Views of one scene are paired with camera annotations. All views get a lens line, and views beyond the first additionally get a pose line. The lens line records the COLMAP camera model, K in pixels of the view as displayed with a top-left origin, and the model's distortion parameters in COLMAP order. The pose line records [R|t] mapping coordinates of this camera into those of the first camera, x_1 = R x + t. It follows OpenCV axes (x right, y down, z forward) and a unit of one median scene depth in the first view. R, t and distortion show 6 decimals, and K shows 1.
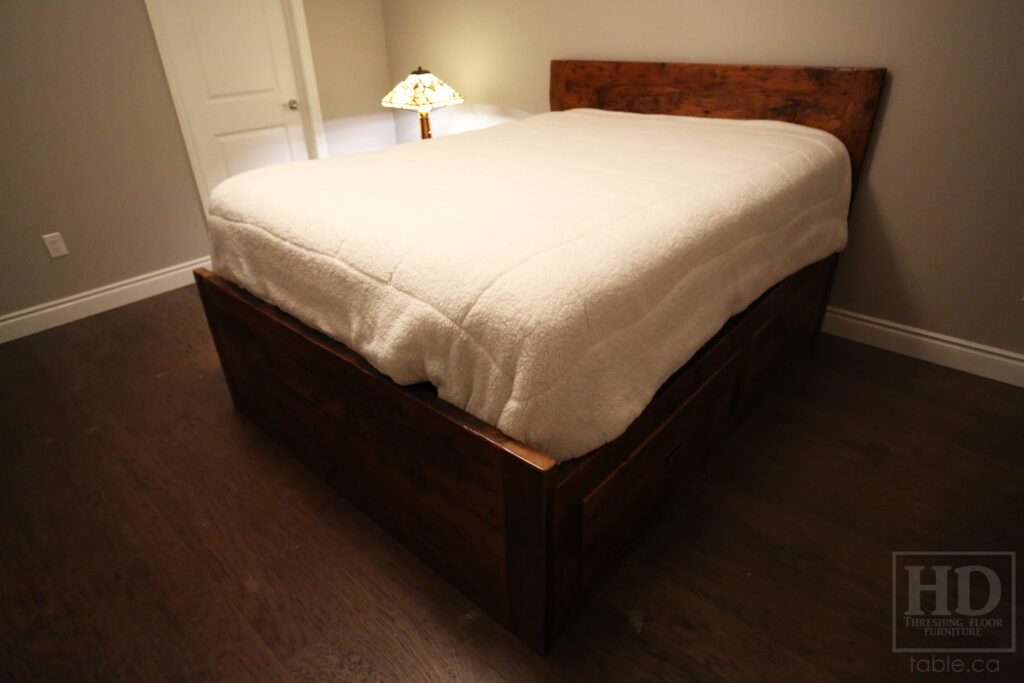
lens RADIAL K [[585.6, 0, 512.0], [0, 585.6, 341.5], [0, 0, 1]] dist [-0.039943, 0.001262]
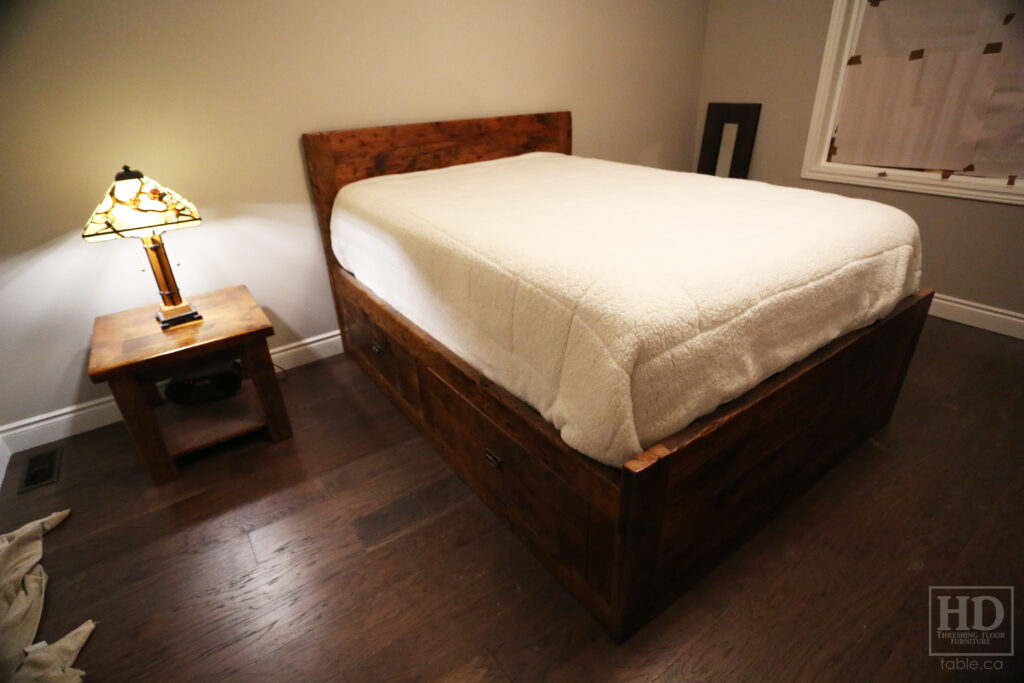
lens RADIAL K [[524.7, 0, 513.6], [0, 524.7, 326.6], [0, 0, 1]] dist [-0.025679, 0.000843]
pose [[0.218897, -0.401621, 0.889261, -0.767991], [0.494199, 0.831457, 0.253865, -0.340950], [-0.841339, 0.383902, 0.380484, 0.652688]]
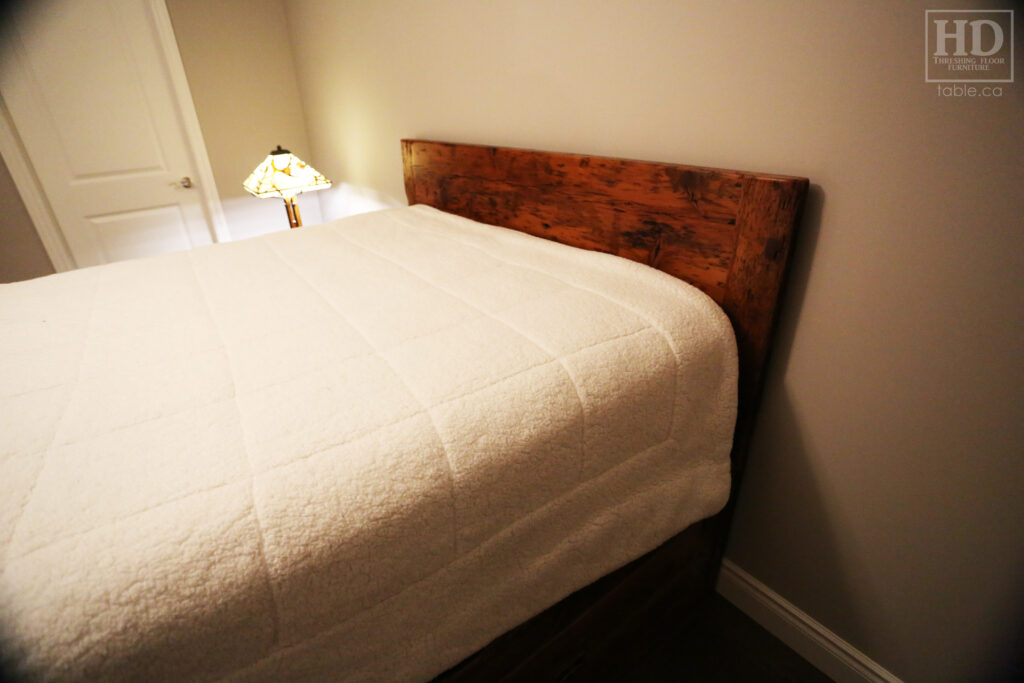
lens RADIAL K [[500.6, 0, 512.0], [0, 500.6, 341.5], [0, 0, 1]] dist [-0.084310, 0.035926]
pose [[0.982339, 0.080795, -0.168767, 0.398217], [-0.086255, 0.995953, -0.025262, -0.252833], [0.166043, 0.039373, 0.985332, 0.463000]]
